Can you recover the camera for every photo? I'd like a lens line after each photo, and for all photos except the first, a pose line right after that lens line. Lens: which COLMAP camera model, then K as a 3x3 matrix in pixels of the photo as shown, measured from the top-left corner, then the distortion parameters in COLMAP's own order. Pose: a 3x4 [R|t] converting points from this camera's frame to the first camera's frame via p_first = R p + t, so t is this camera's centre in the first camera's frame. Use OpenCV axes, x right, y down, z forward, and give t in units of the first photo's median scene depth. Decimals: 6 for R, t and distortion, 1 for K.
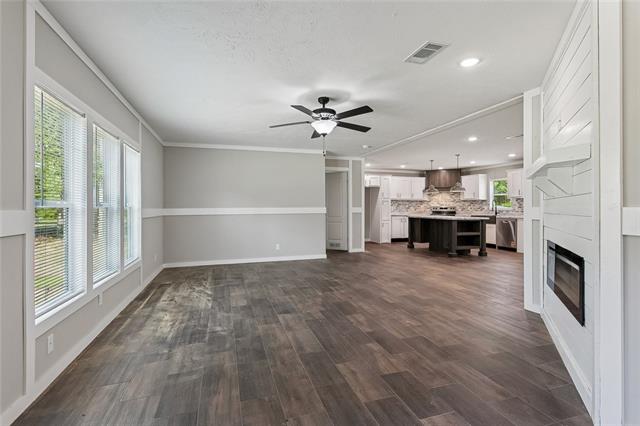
lens RADIAL K [[300.7, 0, 324.5], [0, 300.7, 210.3], [0, 0, 1]] dist [-0.001330, 0.000017]
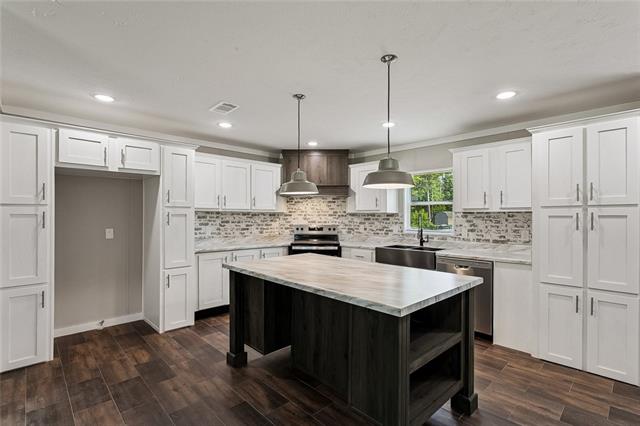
lens RADIAL K [[299.5, 0, 322.3], [0, 299.5, 219.6], [0, 0, 1]] dist [-0.000624, 0.000189]
pose [[0.898560, 0.000339, 0.438850, 0.190625], [0.000506, 0.999998, -0.001810, -0.021674], [-0.438849, 0.001849, 0.898559, 0.558905]]
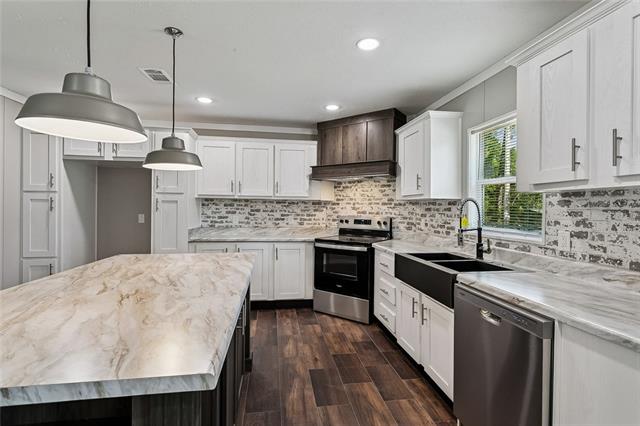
lens RADIAL K [[300.7, 0, 324.5], [0, 300.7, 210.3], [0, 0, 1]] dist [-0.001330, 0.000017]
pose [[0.988965, 0.015839, -0.147298, 0.416408], [-0.016798, 0.999845, -0.005273, -0.018753], [0.147192, 0.007689, 0.989078, 0.633837]]
